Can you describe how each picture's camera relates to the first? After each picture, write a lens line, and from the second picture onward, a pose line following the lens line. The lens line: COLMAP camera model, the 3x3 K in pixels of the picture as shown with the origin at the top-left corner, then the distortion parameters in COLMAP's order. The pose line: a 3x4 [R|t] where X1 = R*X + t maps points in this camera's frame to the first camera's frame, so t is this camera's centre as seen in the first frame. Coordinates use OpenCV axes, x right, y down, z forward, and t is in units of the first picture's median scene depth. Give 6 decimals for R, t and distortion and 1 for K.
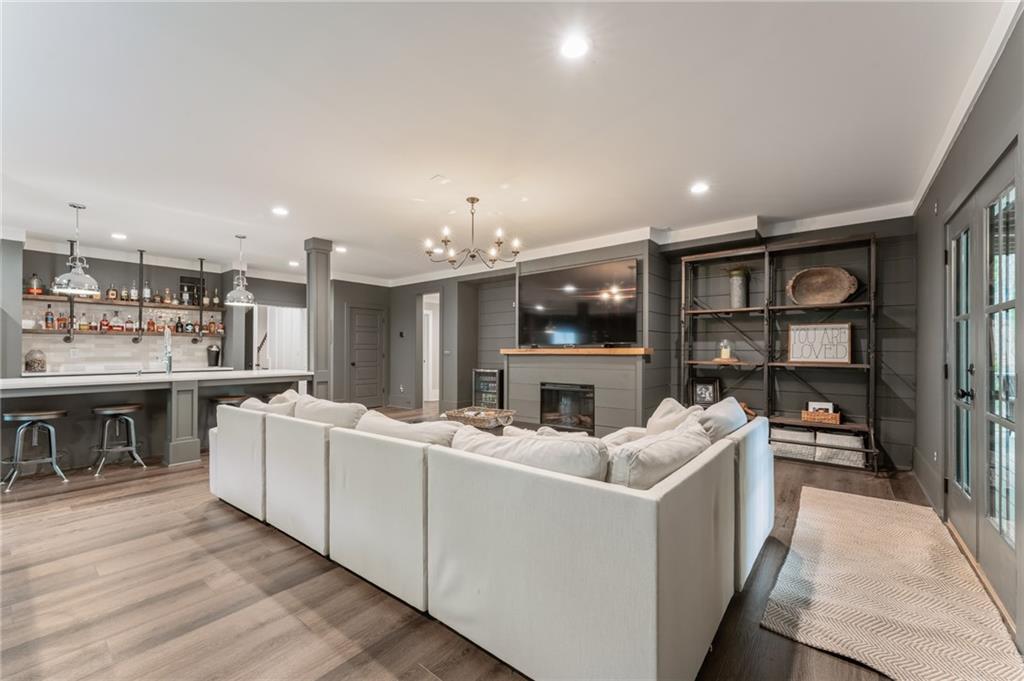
lens RADIAL K [[413.8, 0, 511.2], [0, 413.8, 347.8], [0, 0, 1]] dist [0.001505, 0.000279]
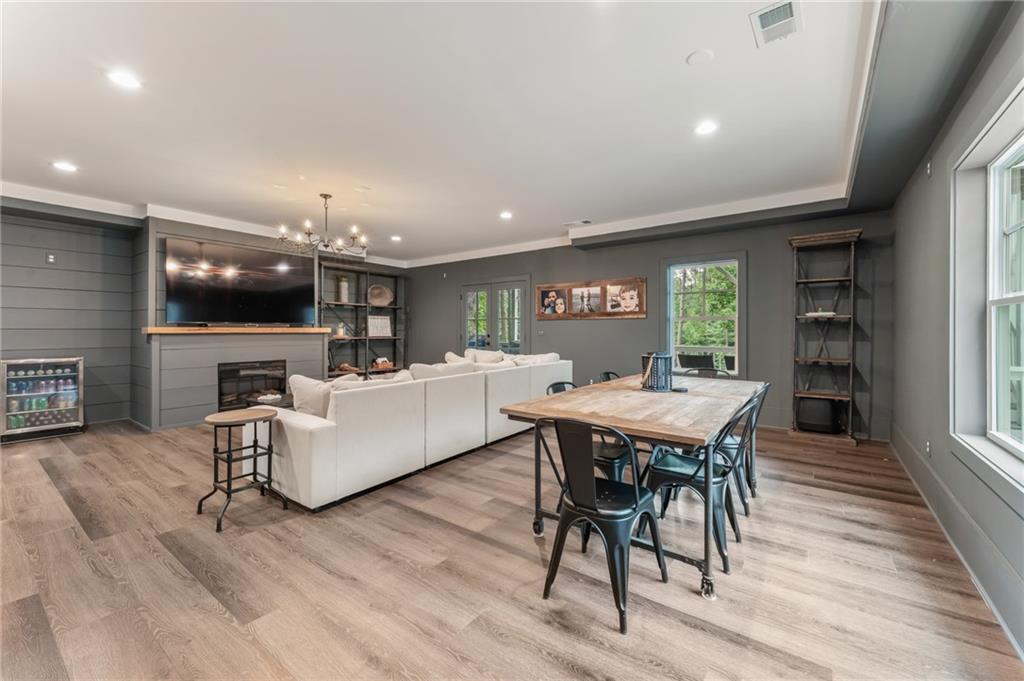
lens RADIAL K [[413.8, 0, 511.2], [0, 413.8, 334.3], [0, 0, 1]] dist [0.001505, 0.000279]
pose [[-0.042228, -0.007549, 0.999079, -1.127495], [-0.009060, 0.999933, 0.007172, 0.006787], [-0.999067, -0.008749, -0.042294, 0.488785]]
